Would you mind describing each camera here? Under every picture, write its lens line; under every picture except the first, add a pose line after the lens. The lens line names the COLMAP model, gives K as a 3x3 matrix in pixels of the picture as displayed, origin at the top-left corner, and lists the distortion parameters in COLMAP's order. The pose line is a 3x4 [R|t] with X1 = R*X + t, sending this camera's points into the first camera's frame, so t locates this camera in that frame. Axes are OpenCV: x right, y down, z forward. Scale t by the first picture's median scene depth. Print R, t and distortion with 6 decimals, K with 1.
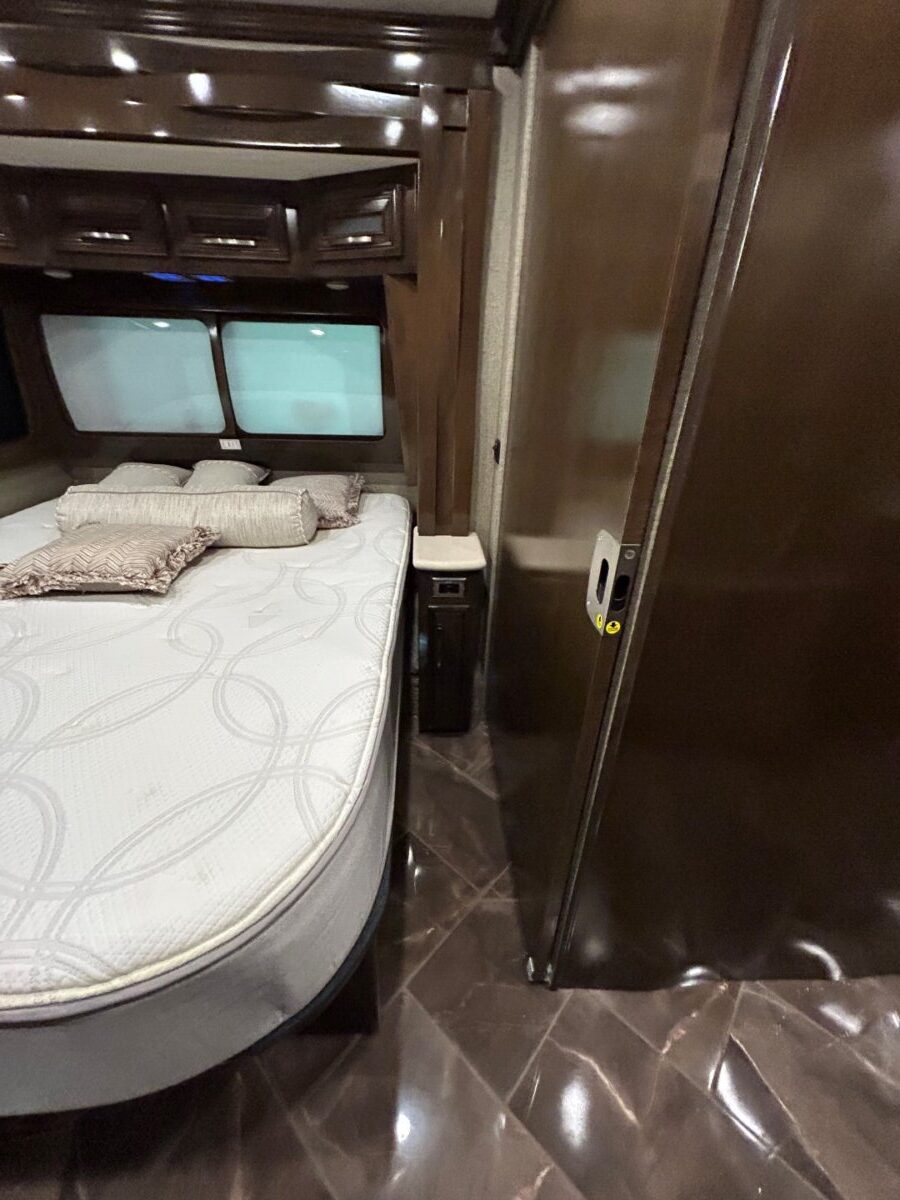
lens RADIAL K [[480.9, 0, 449.3], [0, 480.9, 596.9], [0, 0, 1]] dist [-0.000768, -0.000139]
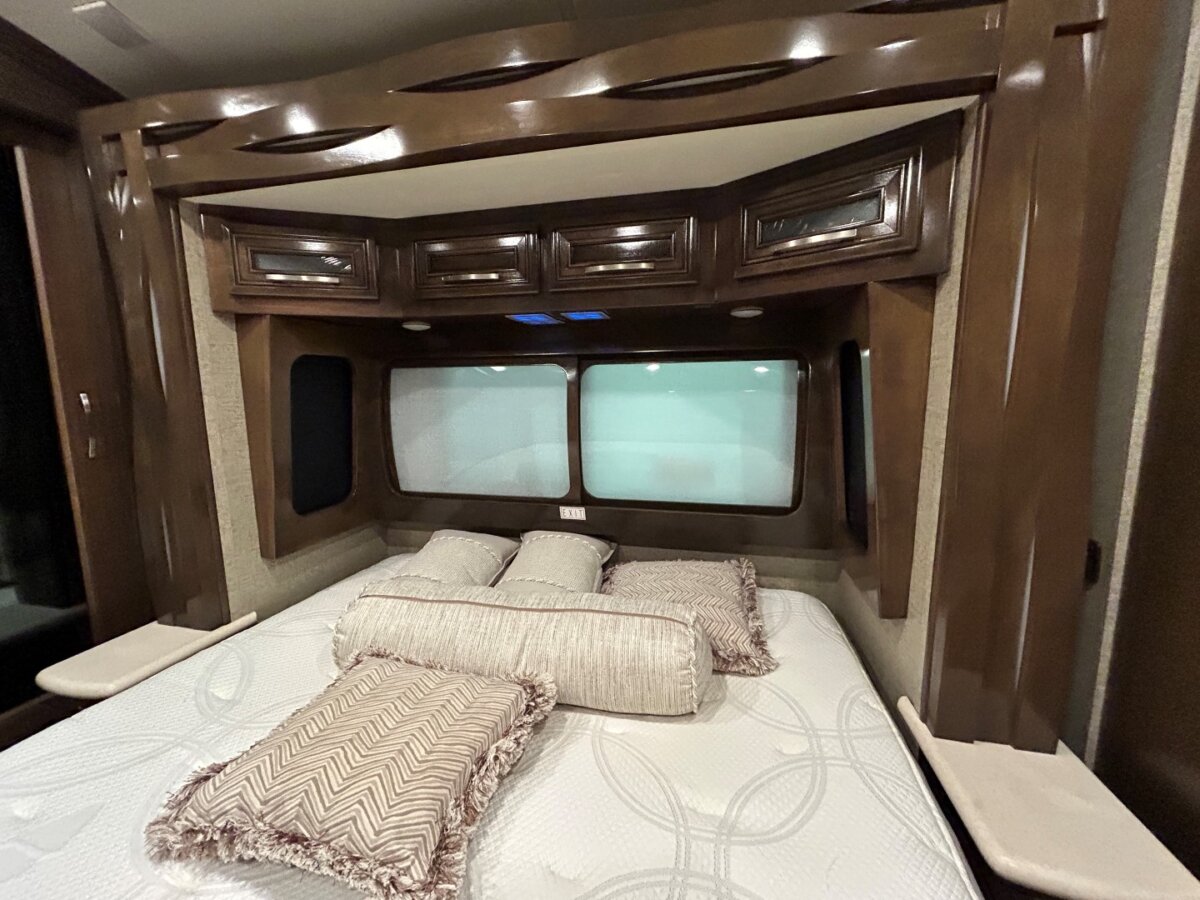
lens RADIAL K [[480.9, 0, 596.9], [0, 480.9, 450.0], [0, 0, 1]] dist [-0.000768, -0.000139]
pose [[0.958461, 0.001436, -0.285219, -0.257053], [-0.094512, 0.945090, -0.312846, -0.222556], [0.269109, 0.326807, 0.905968, 0.380757]]
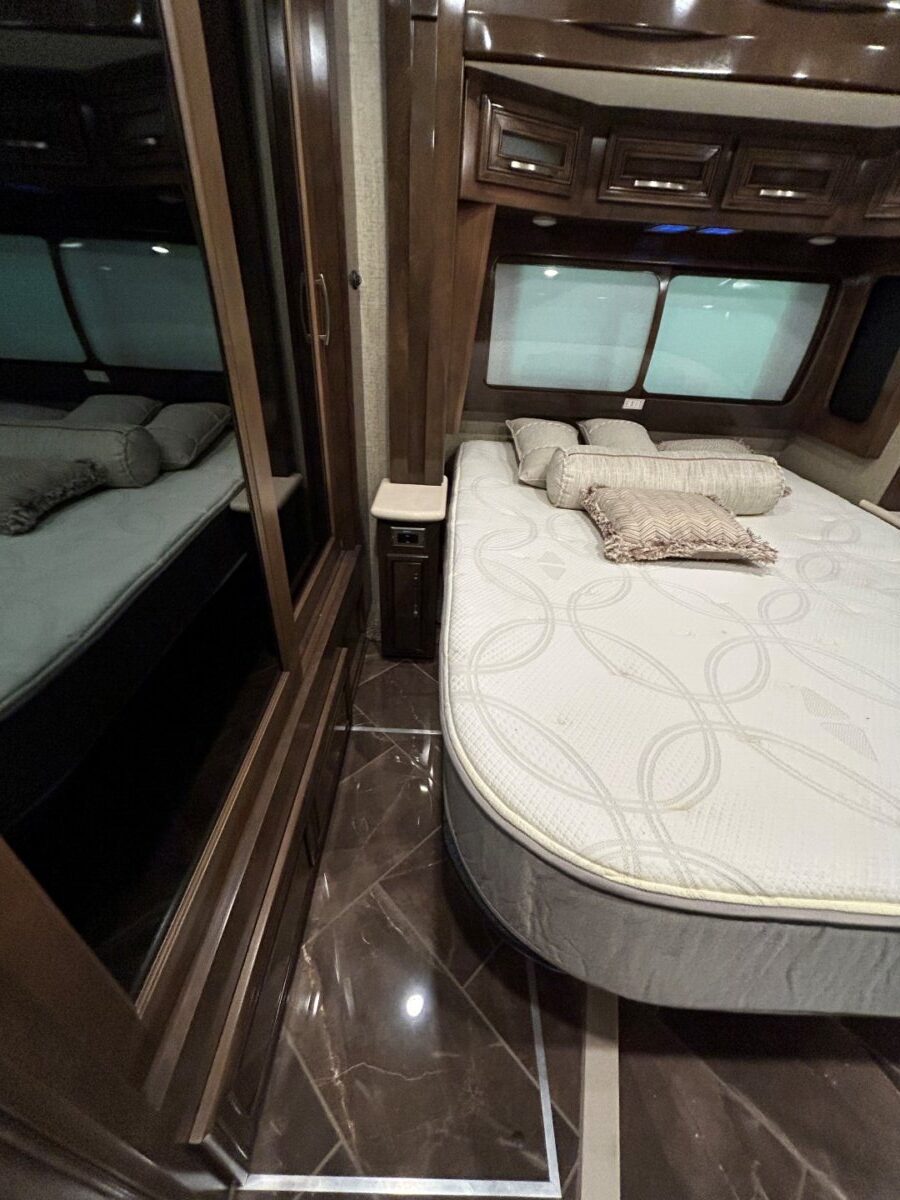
lens RADIAL K [[480.9, 0, 449.3], [0, 480.9, 596.9], [0, 0, 1]] dist [-0.000768, -0.000139]
pose [[0.998427, 0.047906, -0.029145, -0.963636], [-0.044683, 0.993712, 0.102662, -0.008910], [0.033880, -0.101198, 0.994289, -0.051777]]
